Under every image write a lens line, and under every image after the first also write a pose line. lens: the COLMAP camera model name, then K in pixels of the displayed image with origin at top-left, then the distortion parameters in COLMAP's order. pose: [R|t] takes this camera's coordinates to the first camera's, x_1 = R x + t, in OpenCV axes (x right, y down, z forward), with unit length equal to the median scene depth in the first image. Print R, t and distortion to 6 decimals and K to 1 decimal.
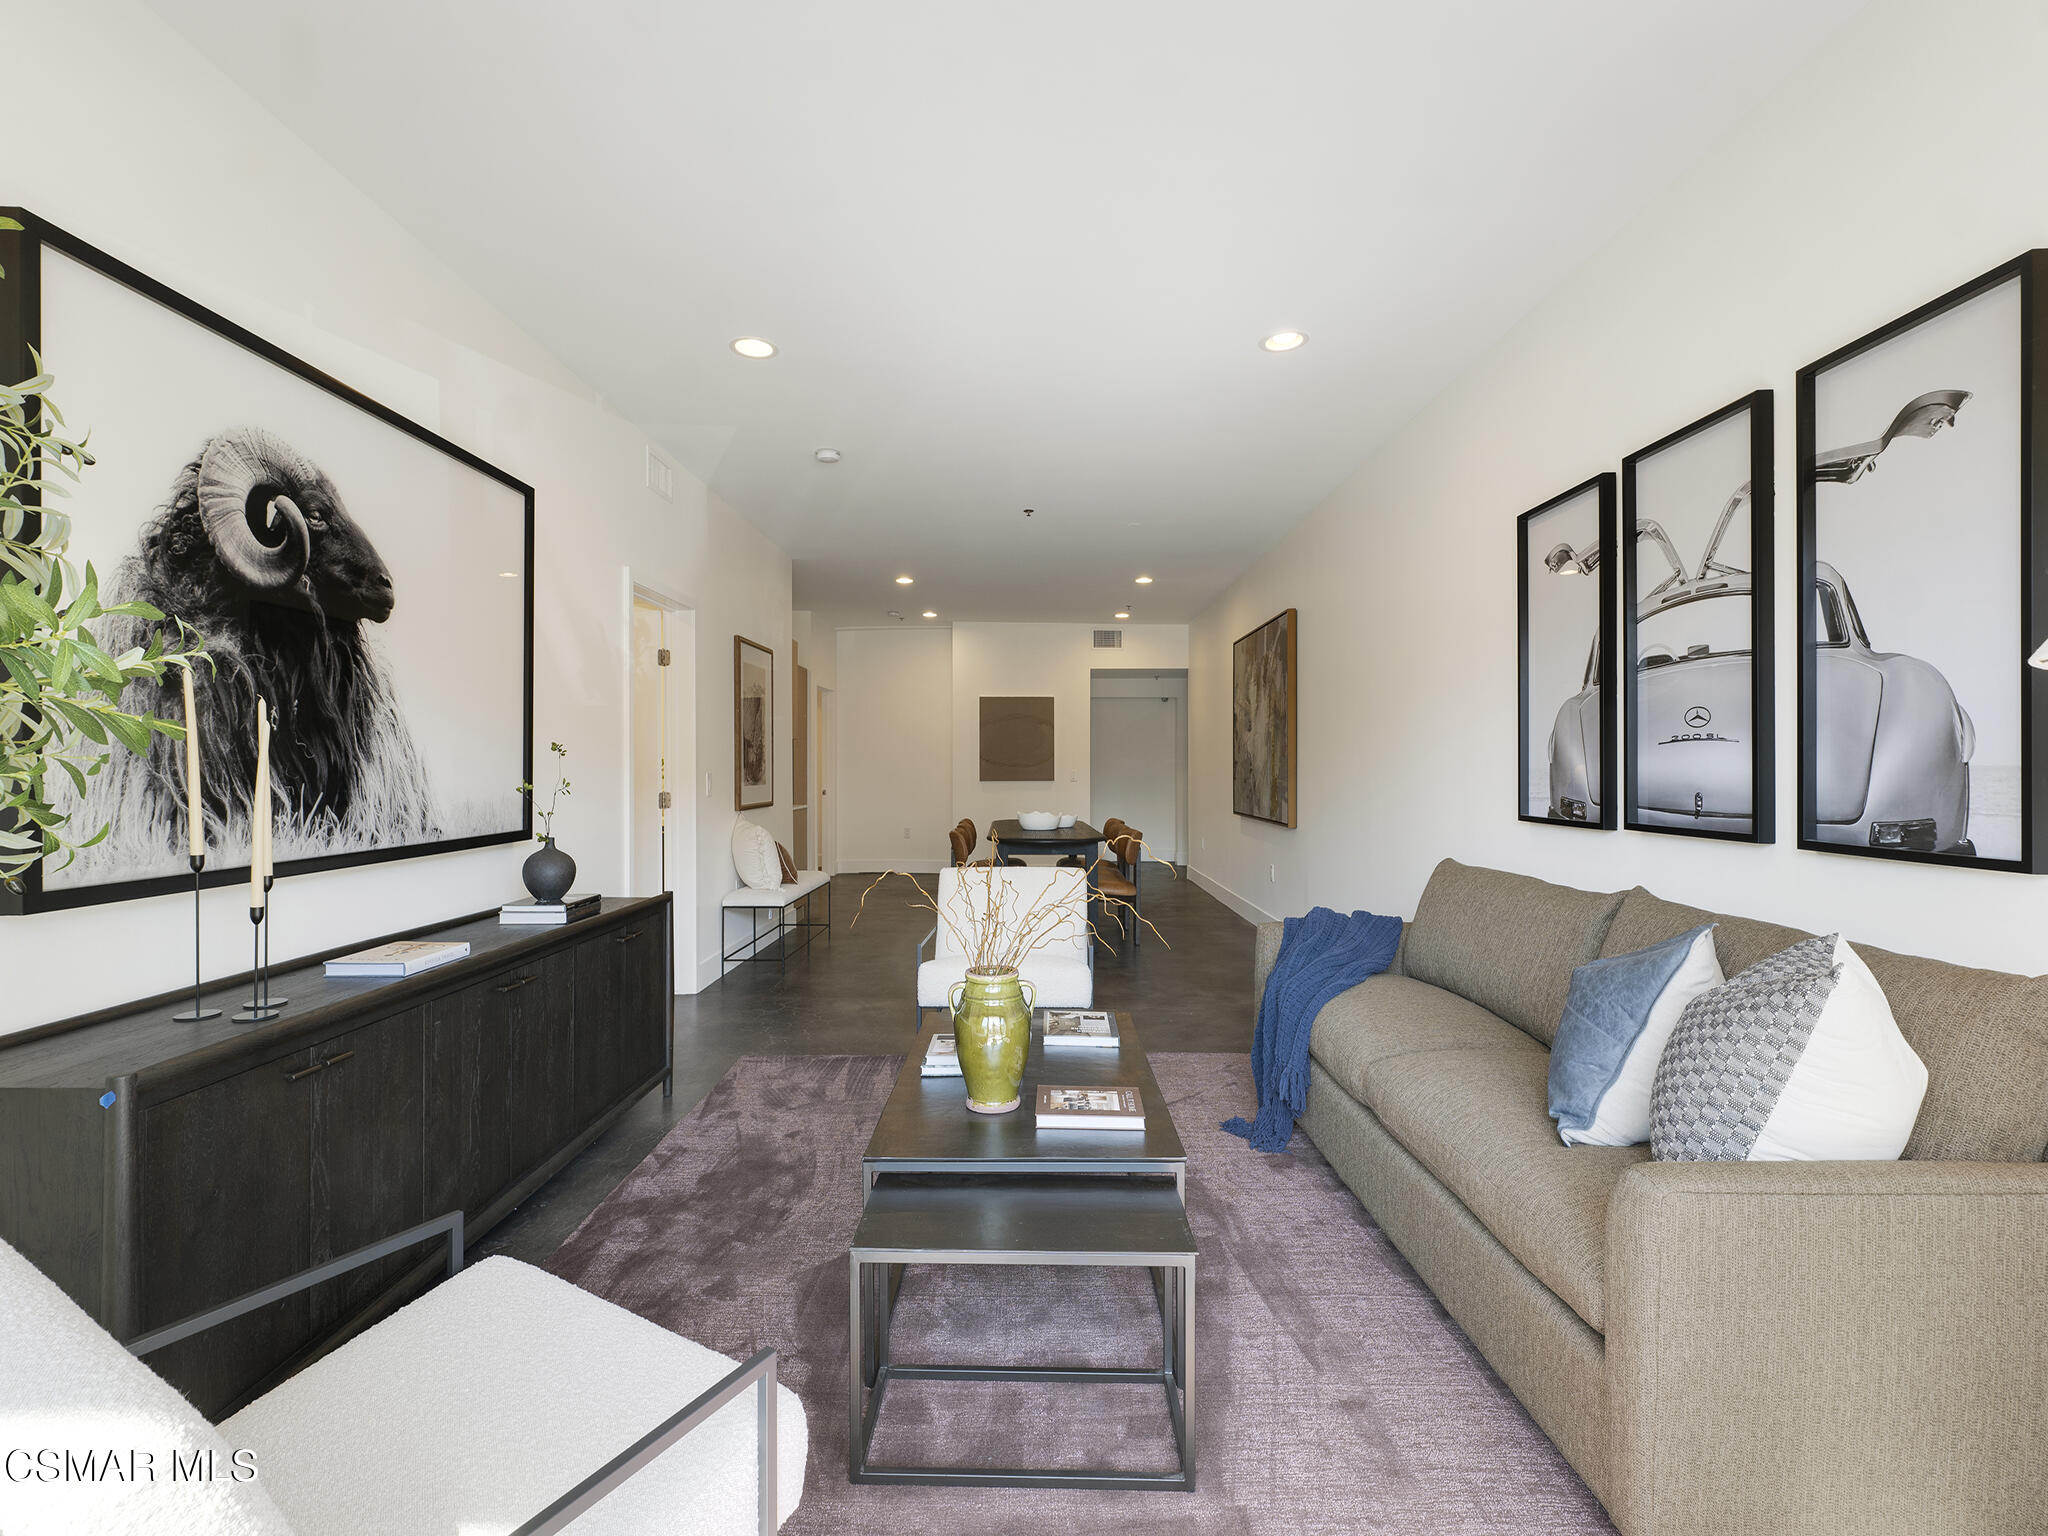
lens RADIAL K [[926.1, 0, 1019.3], [0, 926.1, 764.2], [0, 0, 1]] dist [-0.000361, 0.000892]
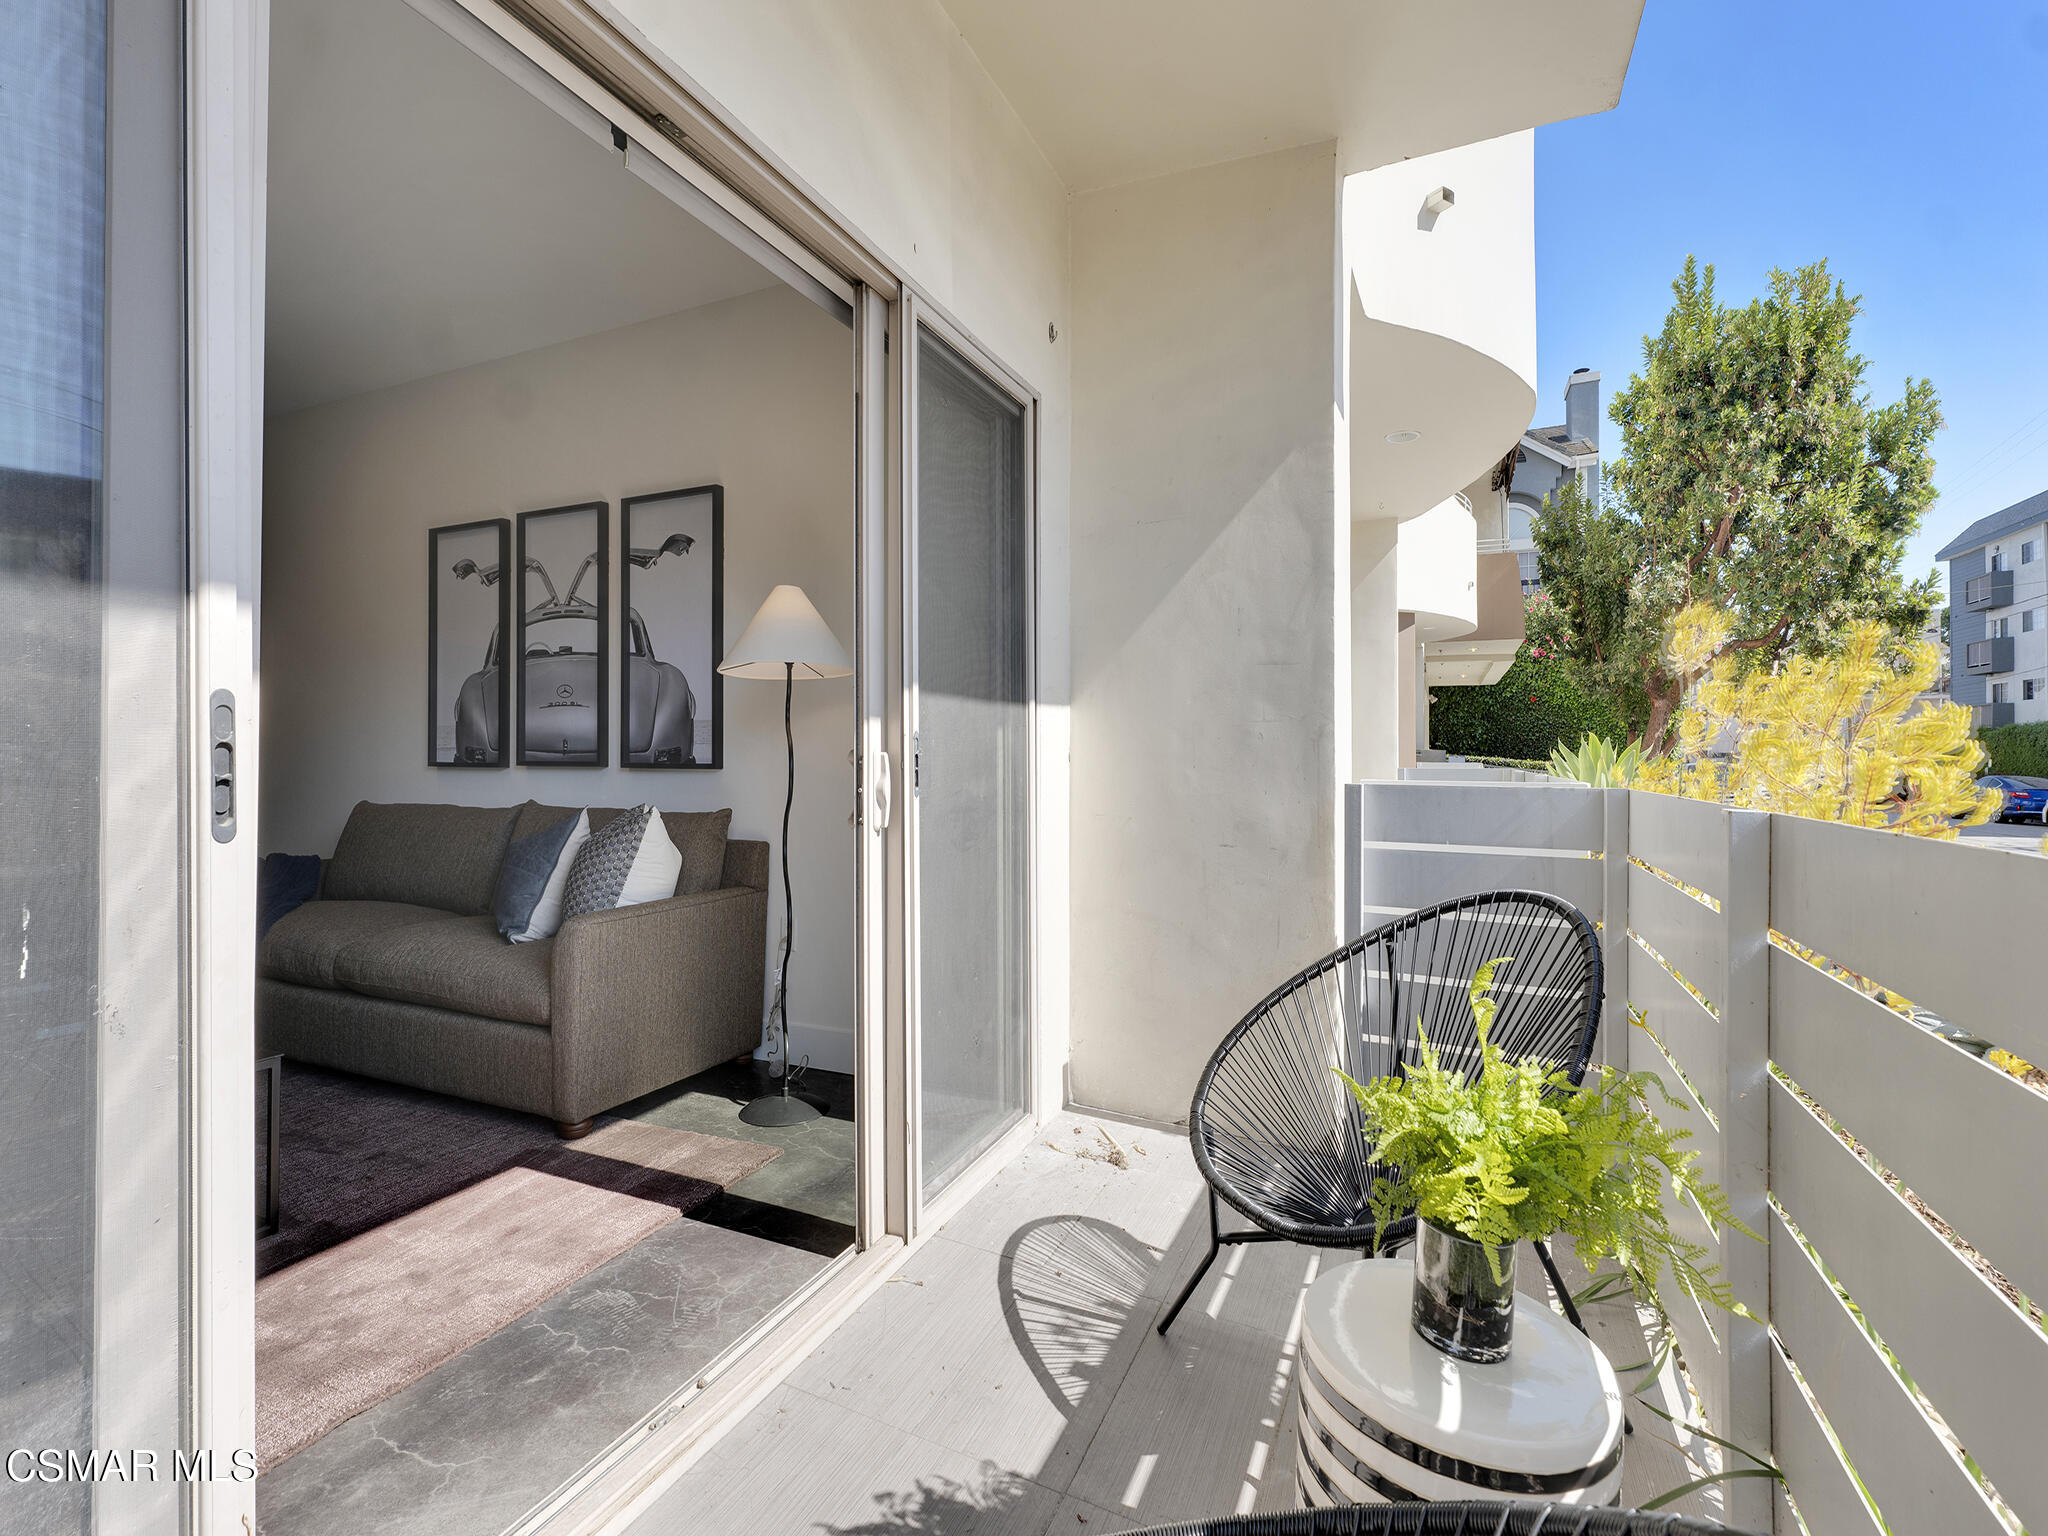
lens RADIAL K [[926.1, 0, 1023.8], [0, 926.1, 757.3], [0, 0, 1]] dist [-0.000361, 0.000892]
pose [[0.395958, -0.000431, 0.918269, -0.455777], [-0.005634, 0.999980, 0.002898, 0.058913], [-0.918251, -0.006321, 0.395948, -0.389027]]
